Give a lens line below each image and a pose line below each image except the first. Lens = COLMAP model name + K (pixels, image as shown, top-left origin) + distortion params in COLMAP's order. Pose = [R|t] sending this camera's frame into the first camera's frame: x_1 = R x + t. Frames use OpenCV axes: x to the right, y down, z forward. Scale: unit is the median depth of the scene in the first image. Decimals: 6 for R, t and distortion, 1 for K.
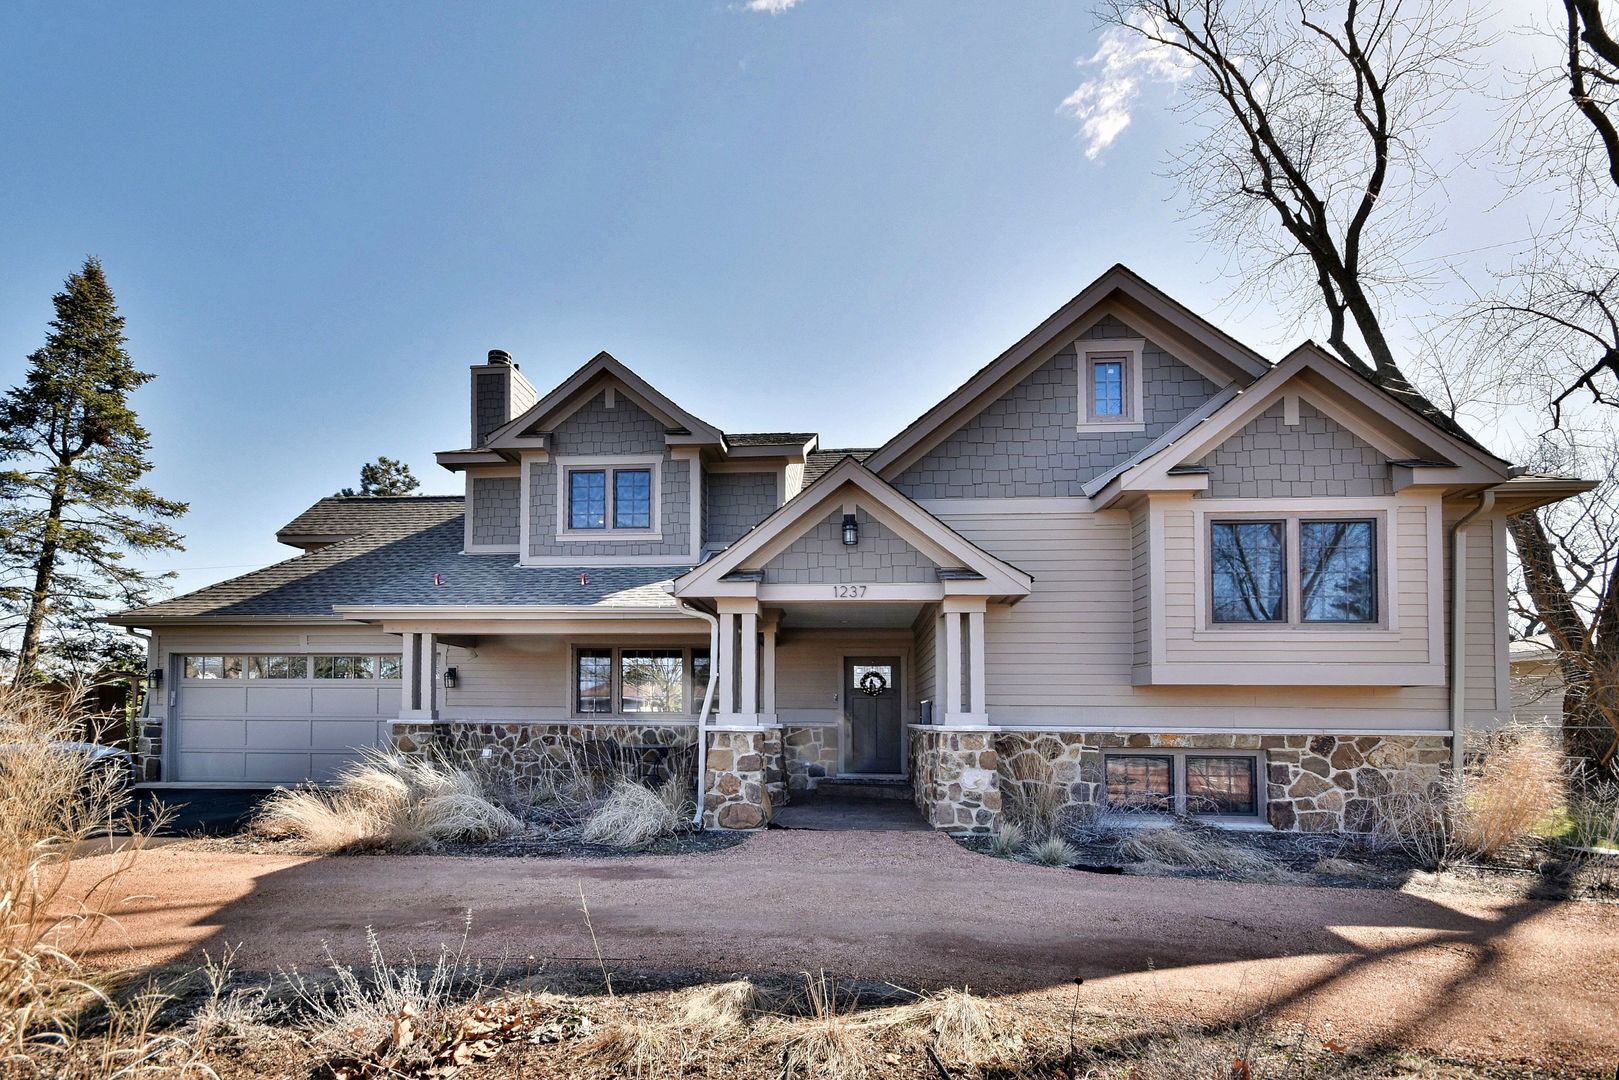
lens RADIAL K [[706.7, 0, 809.5], [0, 706.7, 559.2], [0, 0, 1]] dist [0.004096, 0.000109]
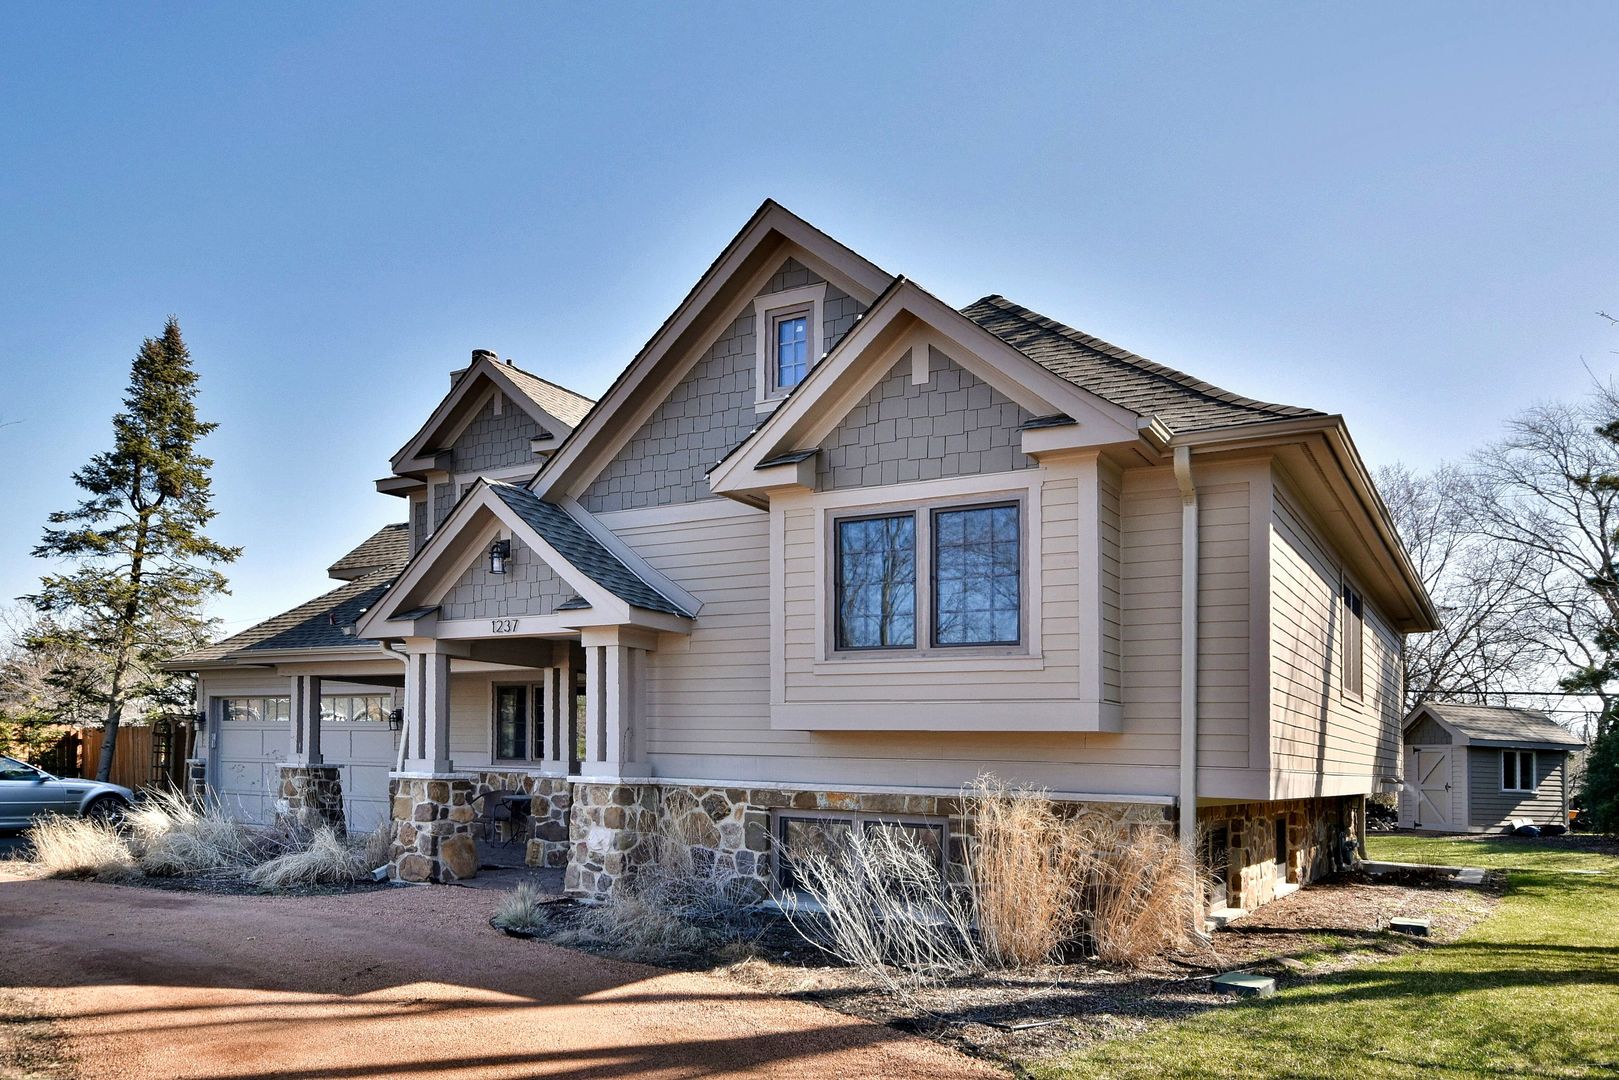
lens RADIAL K [[1025.3, 0, 809.5], [0, 1025.3, 540.0], [0, 0, 1]] dist [-0.005642, 0.027818]
pose [[0.916206, -0.071960, -0.394194, 0.930349], [0.071056, 0.997329, -0.016909, -0.013495], [0.394358, -0.012518, 0.918871, -0.044865]]
